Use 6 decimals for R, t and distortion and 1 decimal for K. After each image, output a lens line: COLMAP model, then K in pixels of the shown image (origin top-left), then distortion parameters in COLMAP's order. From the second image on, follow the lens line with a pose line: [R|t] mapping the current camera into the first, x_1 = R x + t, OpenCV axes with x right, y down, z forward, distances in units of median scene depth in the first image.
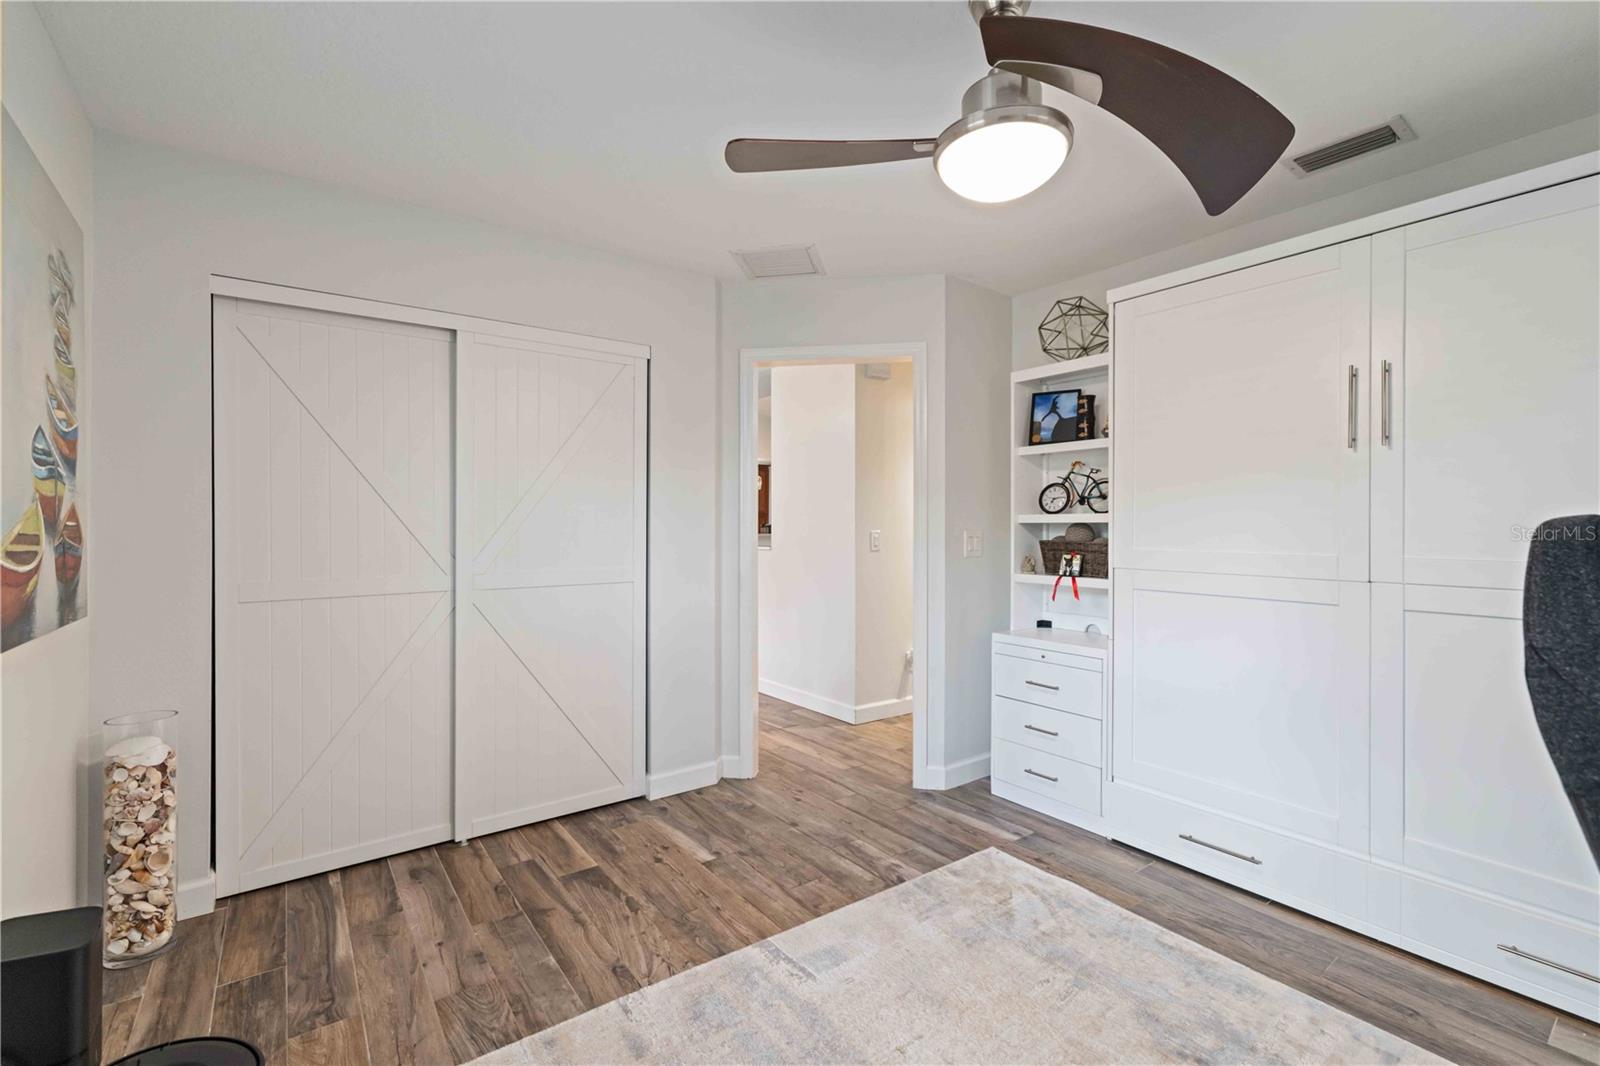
lens RADIAL K [[693.9, 0, 805.9], [0, 693.9, 527.6], [0, 0, 1]] dist [0.003362, -0.000097]
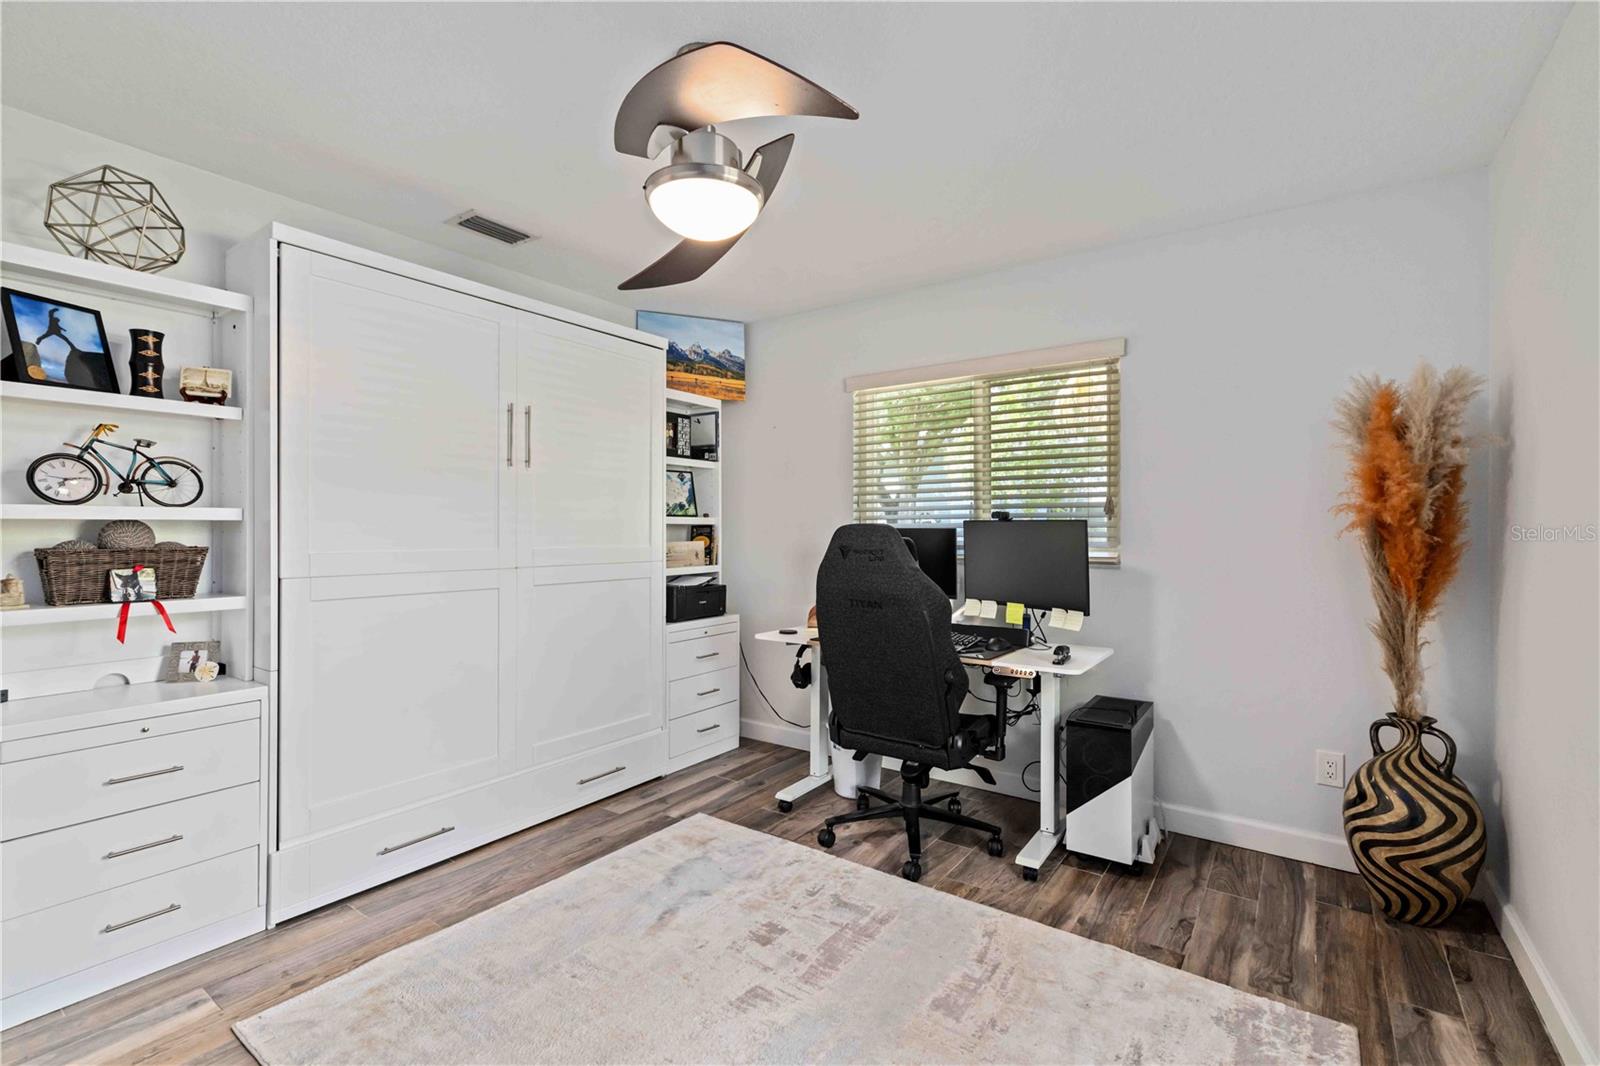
lens RADIAL K [[693.9, 0, 807.0], [0, 693.9, 530.8], [0, 0, 1]] dist [0.003362, -0.000097]
pose [[-0.298713, -0.005073, 0.954330, -0.430509], [0.000551, 0.999985, 0.005488, 0.000280], [-0.954343, 0.002165, -0.298706, 0.588775]]
